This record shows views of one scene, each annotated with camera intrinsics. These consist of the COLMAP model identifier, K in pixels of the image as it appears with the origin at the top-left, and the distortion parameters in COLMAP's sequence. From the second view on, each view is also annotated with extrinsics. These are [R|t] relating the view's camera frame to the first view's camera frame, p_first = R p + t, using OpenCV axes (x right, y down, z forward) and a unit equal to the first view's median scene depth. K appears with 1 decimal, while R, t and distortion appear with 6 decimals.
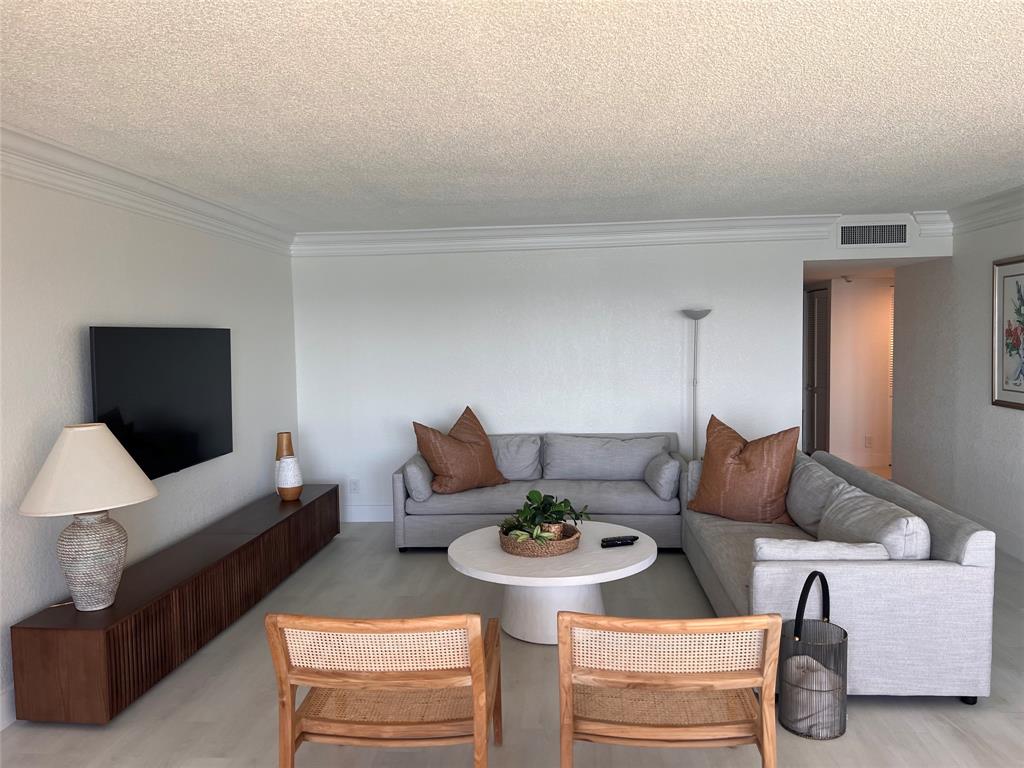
lens RADIAL K [[766.2, 0, 512.0], [0, 766.2, 384.0], [0, 0, 1]] dist [0.081282, -0.119408]
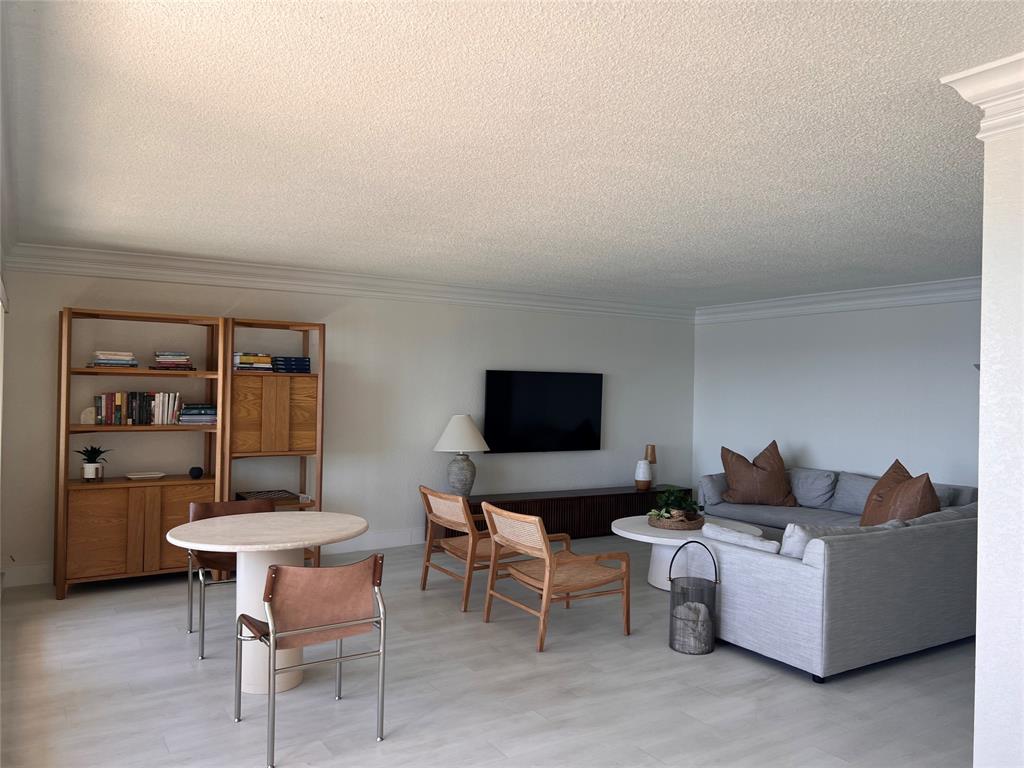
lens RADIAL K [[766.2, 0, 512.0], [0, 766.2, 384.0], [0, 0, 1]] dist [0.081282, -0.119408]
pose [[0.593290, 0.030026, -0.804428, 0.814251], [-0.083618, 0.996197, -0.024487, 0.004819], [0.800634, 0.081793, 0.593545, -0.108470]]
